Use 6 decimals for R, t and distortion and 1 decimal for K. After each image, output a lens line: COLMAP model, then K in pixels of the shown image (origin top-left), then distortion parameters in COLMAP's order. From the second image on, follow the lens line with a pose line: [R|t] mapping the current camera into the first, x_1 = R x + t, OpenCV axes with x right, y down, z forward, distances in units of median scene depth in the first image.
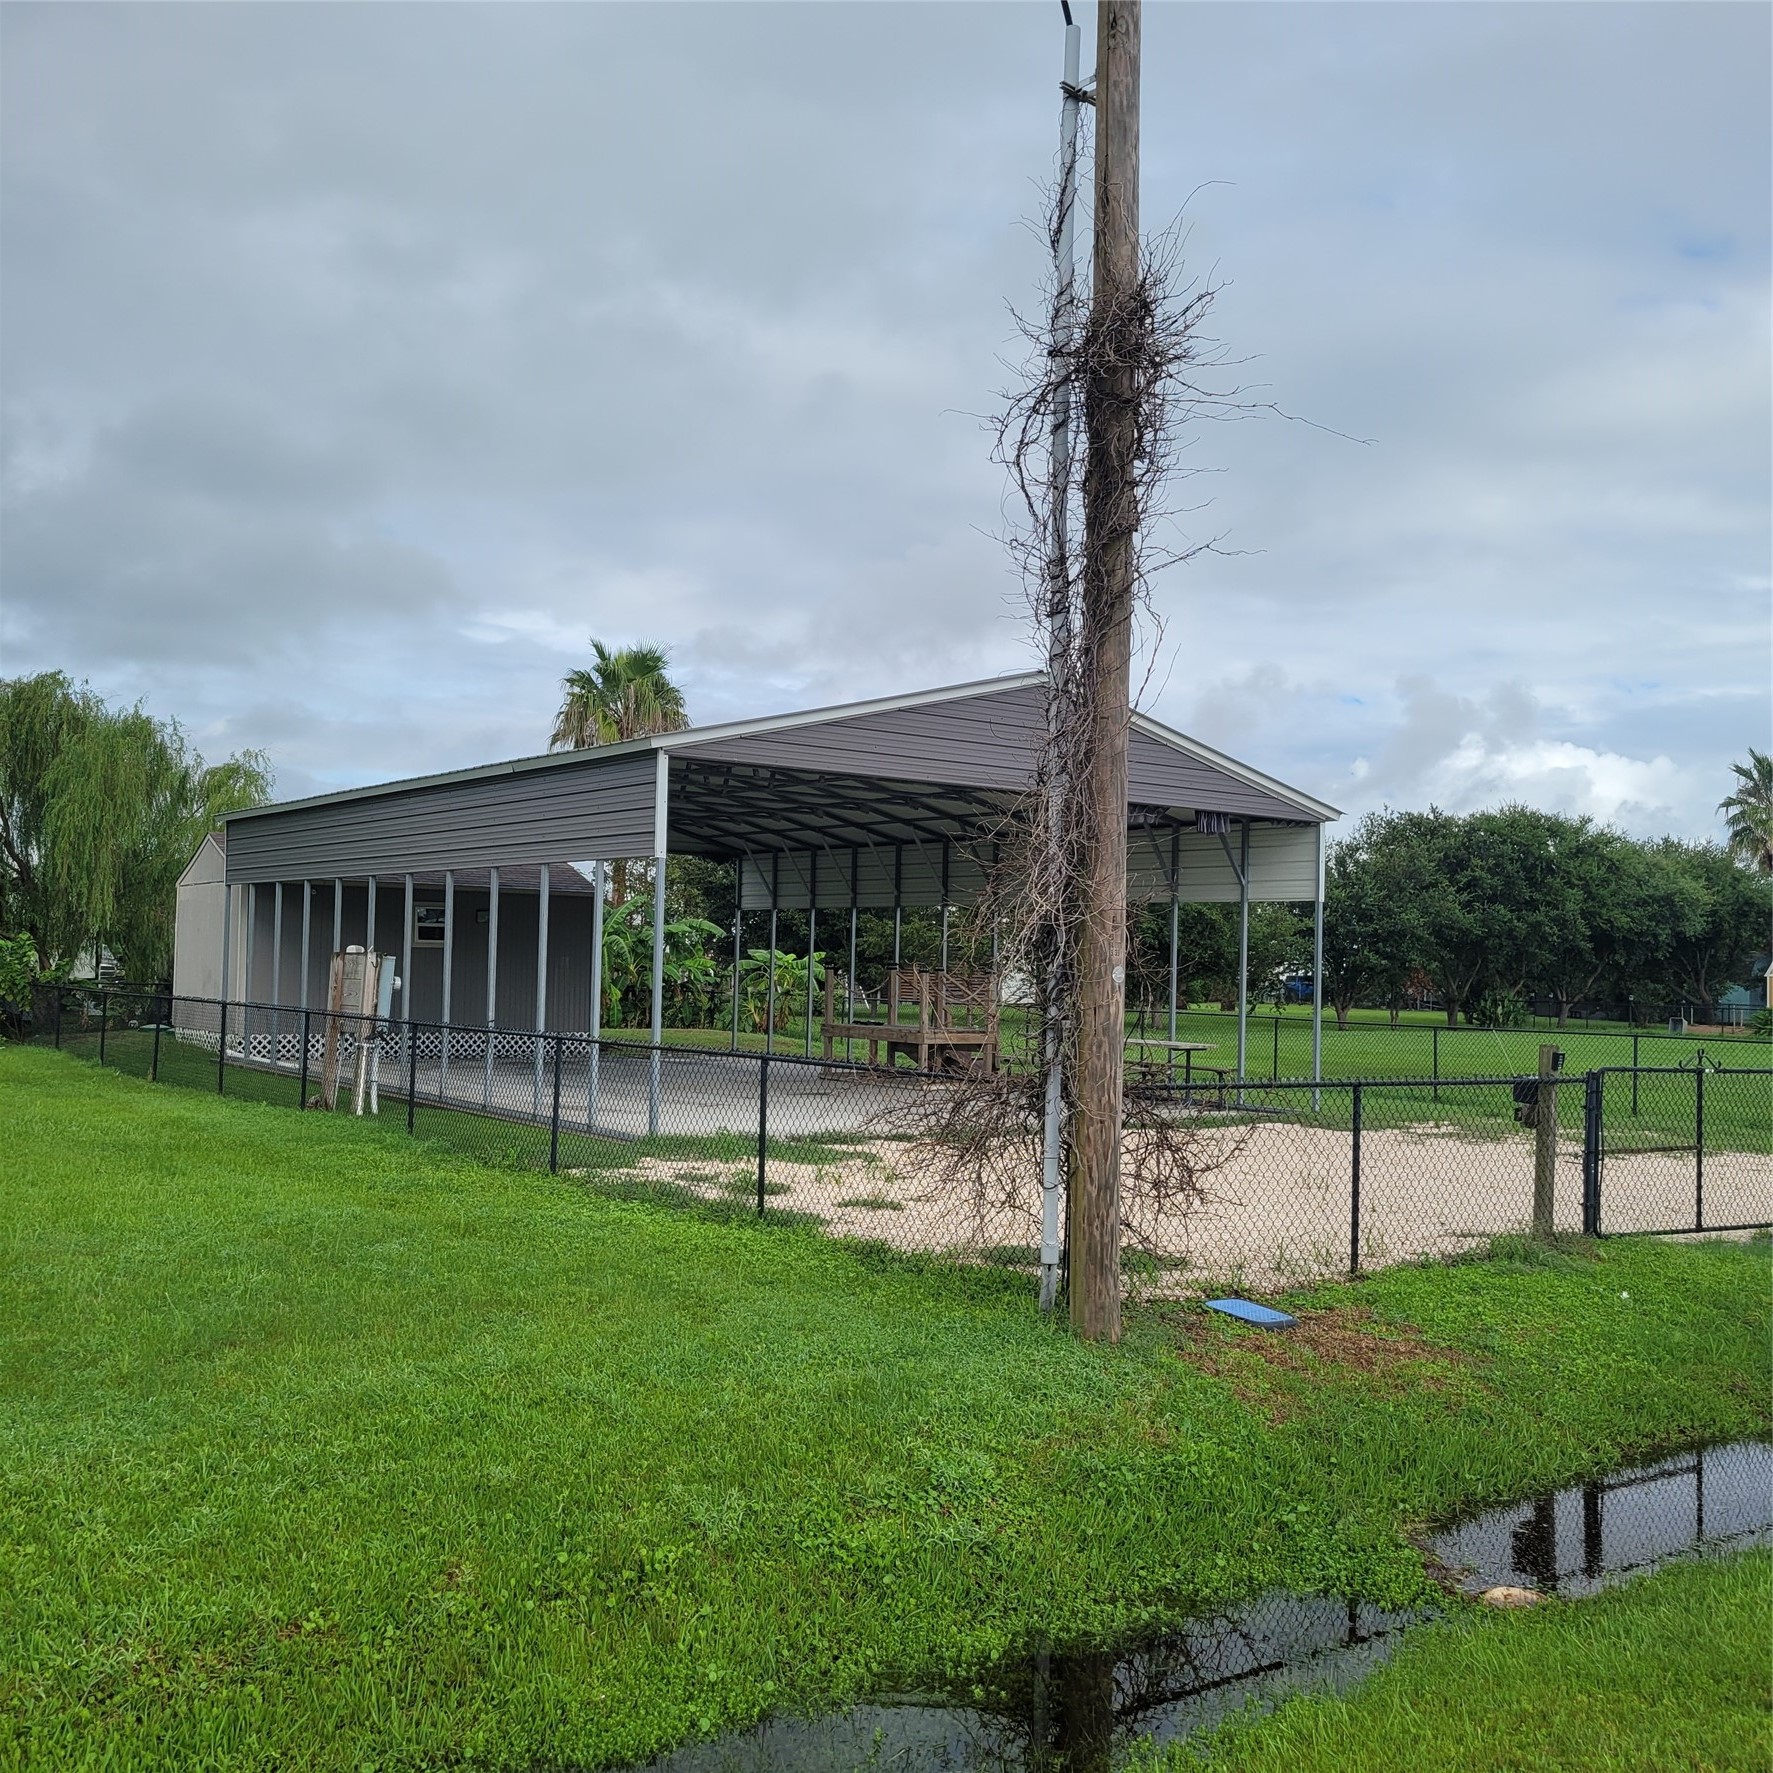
lens RADIAL K [[1817.4, 0, 886.5], [0, 1817.4, 886.5], [0, 0, 1]] dist [0.034731, 0.002963]
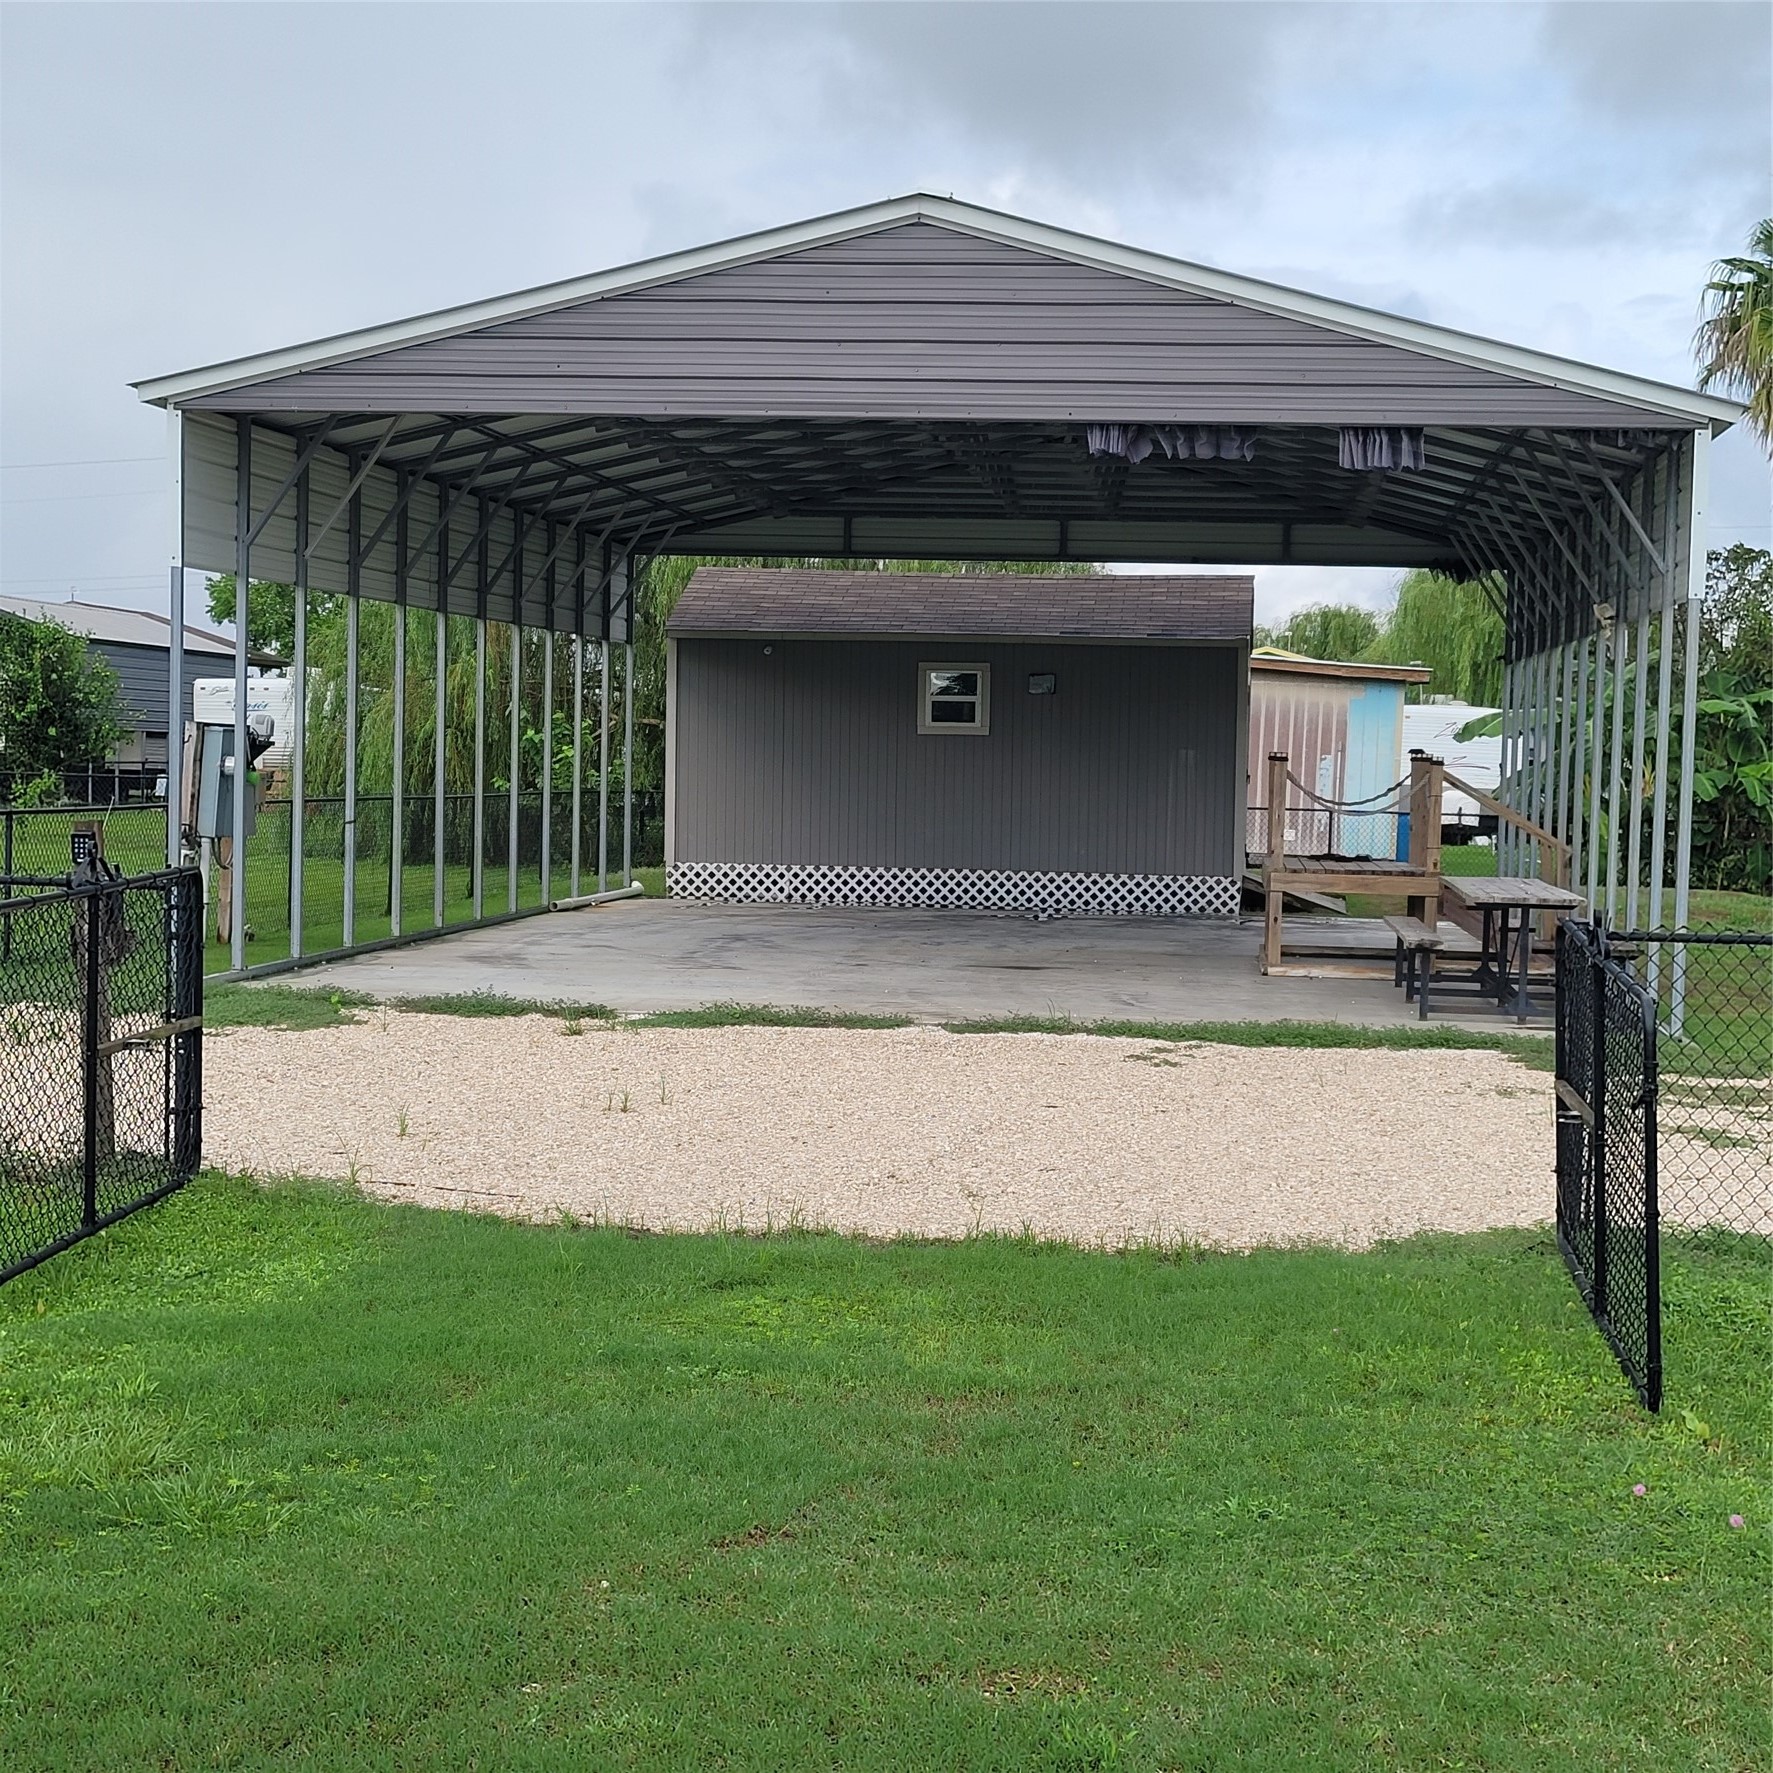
lens RADIAL K [[3167.8, 0, 864.0], [0, 3167.8, 920.8], [0, 0, 1]] dist [0.041534, -0.236849]
pose [[0.728349, 0.032918, -0.684415, 0.748534], [0.019988, 0.997400, 0.069243, 0.034131], [0.684914, -0.064113, 0.725797, 0.283209]]
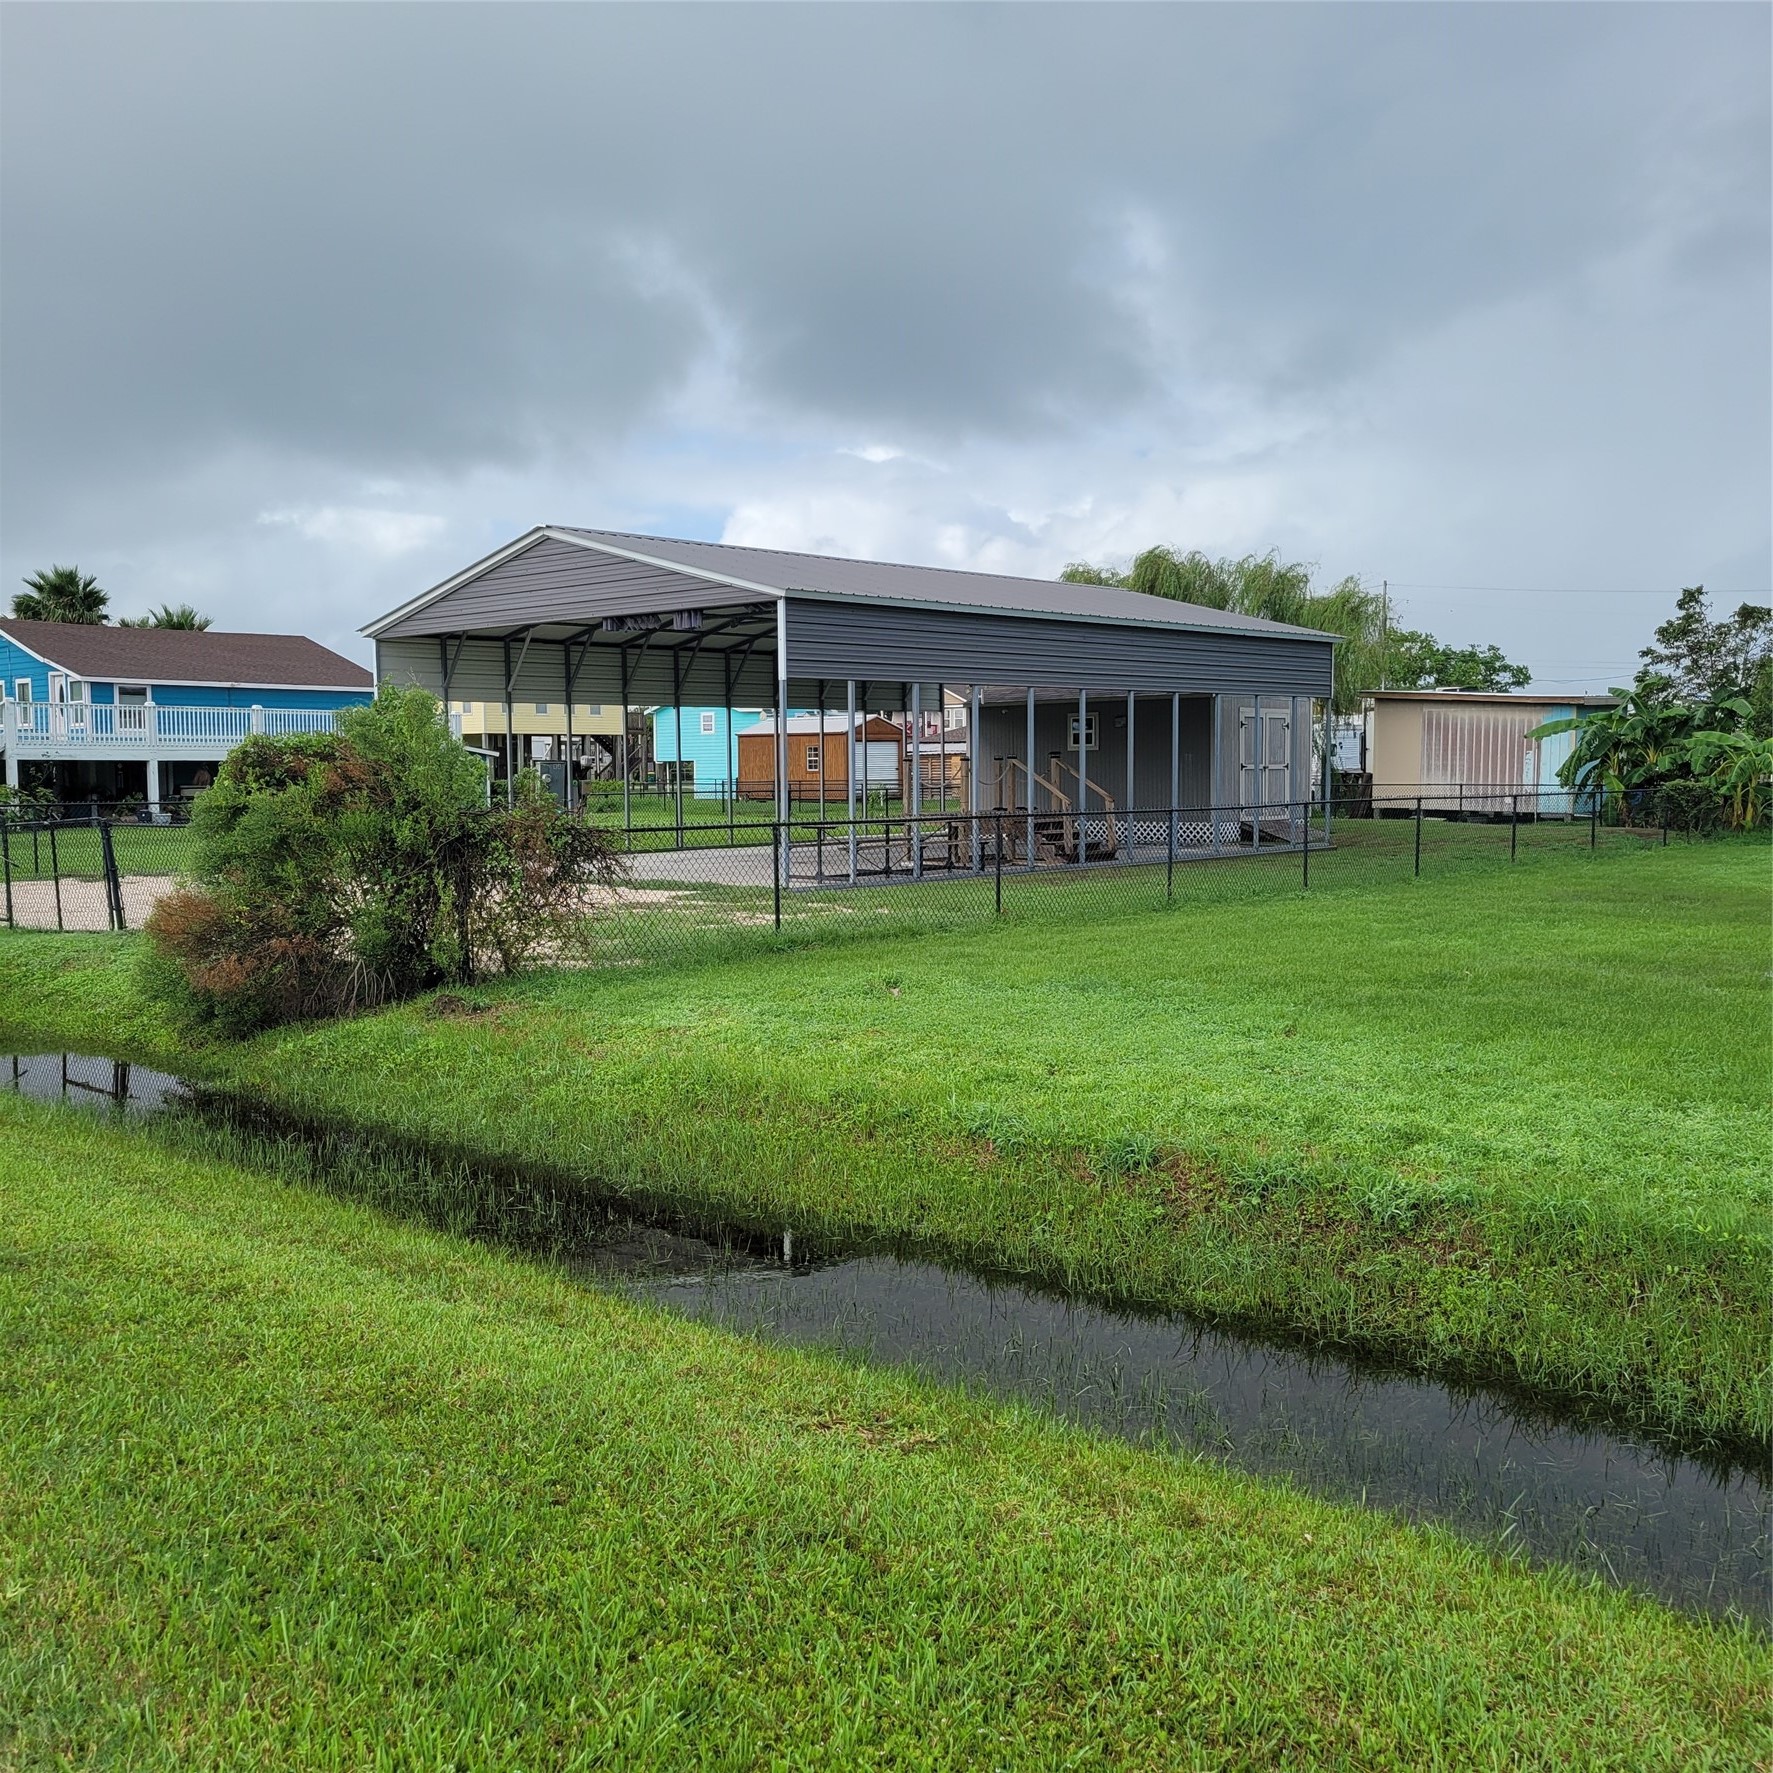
lens RADIAL K [[1847.8, 0, 886.5], [0, 1847.8, 886.5], [0, 0, 1]] dist [0.012462, 0.006869]
pose [[0.202116, 0.039420, -0.978568, 1.453680], [0.058106, 0.996947, 0.052162, 0.083500], [0.977636, -0.067403, 0.199208, 0.976177]]
